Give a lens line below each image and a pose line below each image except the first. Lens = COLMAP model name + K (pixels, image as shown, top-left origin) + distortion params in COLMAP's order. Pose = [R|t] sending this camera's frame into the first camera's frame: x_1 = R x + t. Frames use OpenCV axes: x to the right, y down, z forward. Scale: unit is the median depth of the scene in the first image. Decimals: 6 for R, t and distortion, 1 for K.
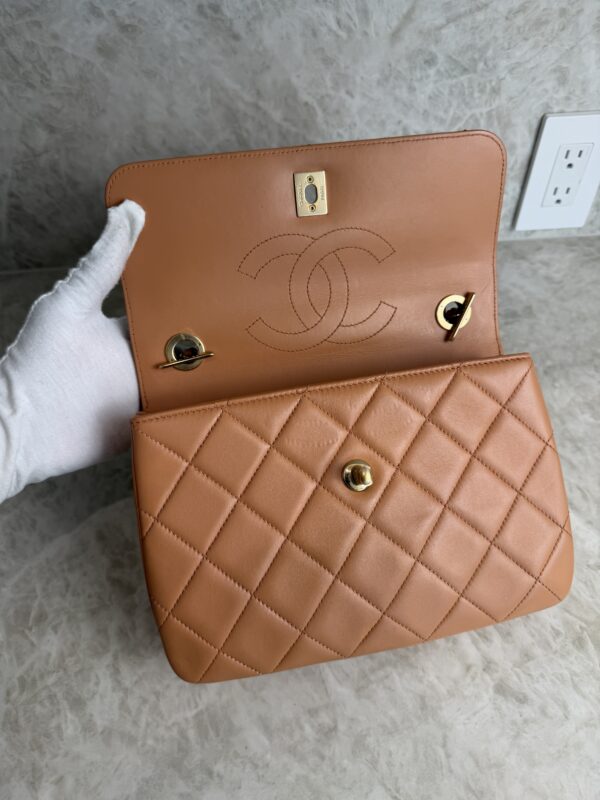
lens RADIAL K [[581.3, 0, 301.2], [0, 581.3, 398.1], [0, 0, 1]] dist [-0.030006, 0.007252]
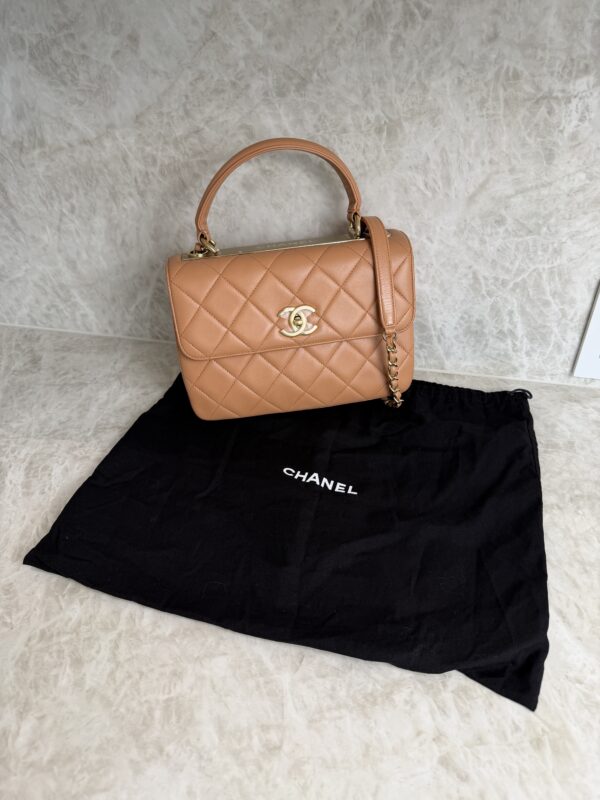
lens RADIAL K [[570.5, 0, 298.3], [0, 570.5, 402.5], [0, 0, 1]] dist [-0.009807, -0.005121]
pose [[0.959670, 0.180631, -0.215419, 0.189451], [-0.225798, 0.951739, -0.207867, 0.158903], [0.167475, 0.248125, 0.954142, -0.156654]]
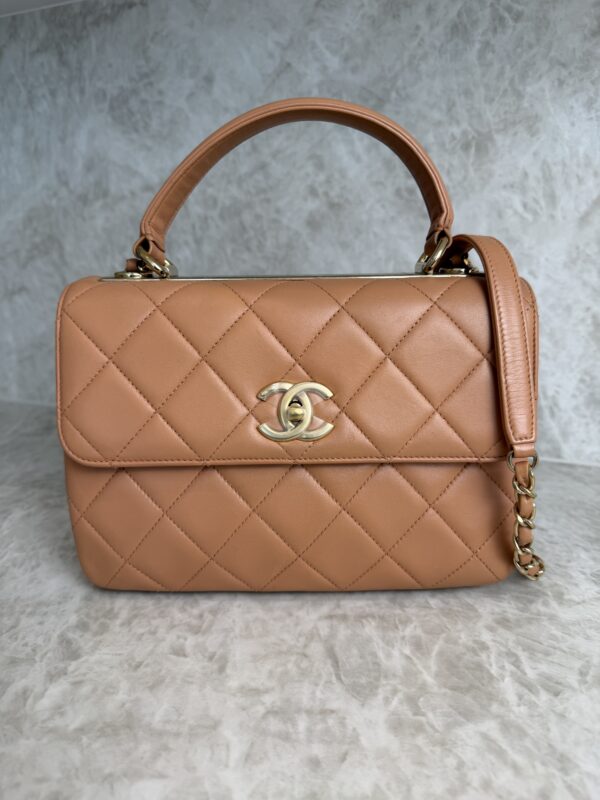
lens RADIAL K [[583.1, 0, 301.4], [0, 583.1, 400.8], [0, 0, 1]] dist [-0.021761, -0.004297]
pose [[0.907454, 0.128655, -0.399970, 0.203828], [-0.339229, 0.786020, -0.516813, 0.386206], [0.247894, 0.604665, 0.756921, 0.389852]]
